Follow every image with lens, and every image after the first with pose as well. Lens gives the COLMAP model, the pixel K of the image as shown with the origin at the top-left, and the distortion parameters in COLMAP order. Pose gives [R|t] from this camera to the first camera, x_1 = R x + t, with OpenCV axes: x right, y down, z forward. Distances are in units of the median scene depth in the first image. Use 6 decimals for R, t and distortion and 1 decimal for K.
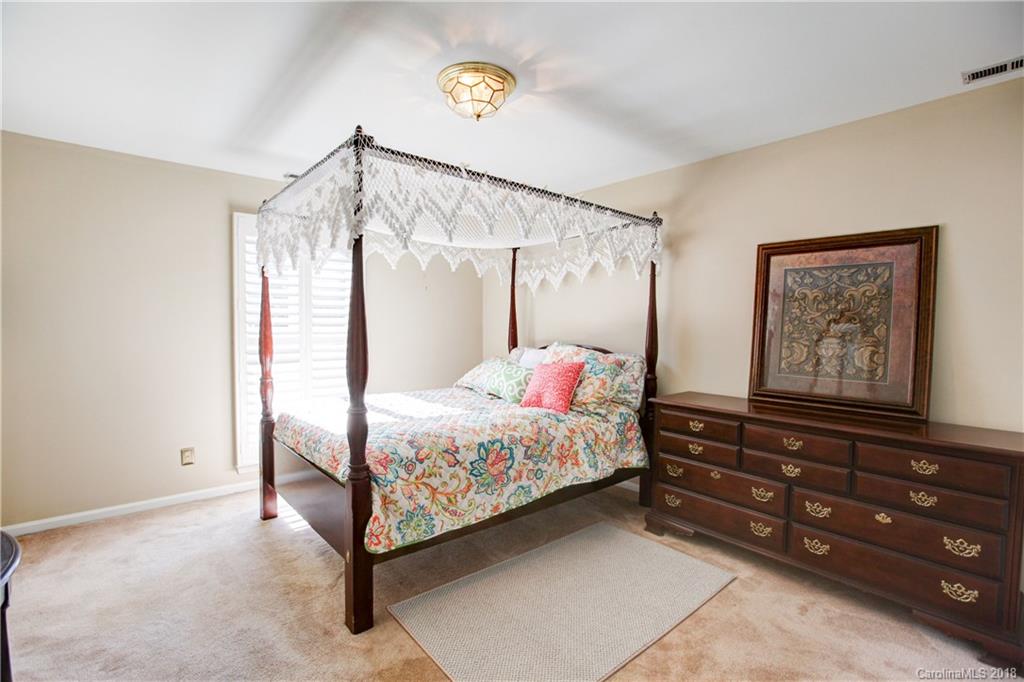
lens RADIAL K [[468.1, 0, 512.5], [0, 468.1, 339.6], [0, 0, 1]] dist [-0.047773, 0.016977]
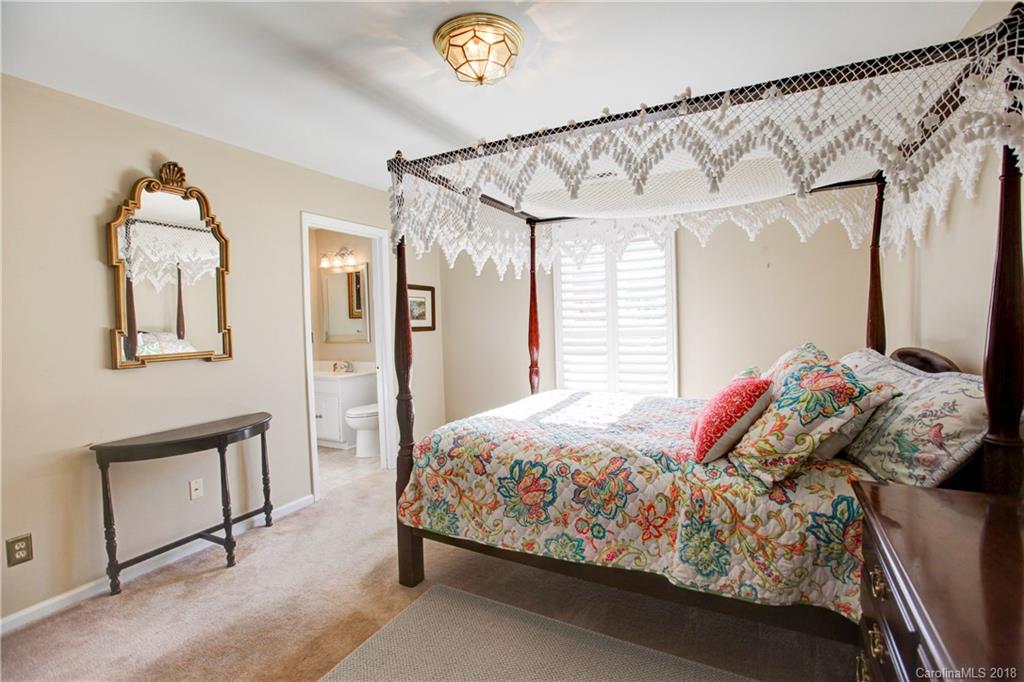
lens RADIAL K [[468.1, 0, 514.6], [0, 468.1, 339.1], [0, 0, 1]] dist [-0.047773, 0.016977]
pose [[0.370631, 0.022597, -0.928505, 0.699564], [-0.003344, 0.999730, 0.022996, -0.016120], [0.928774, -0.005418, 0.370606, 0.678187]]
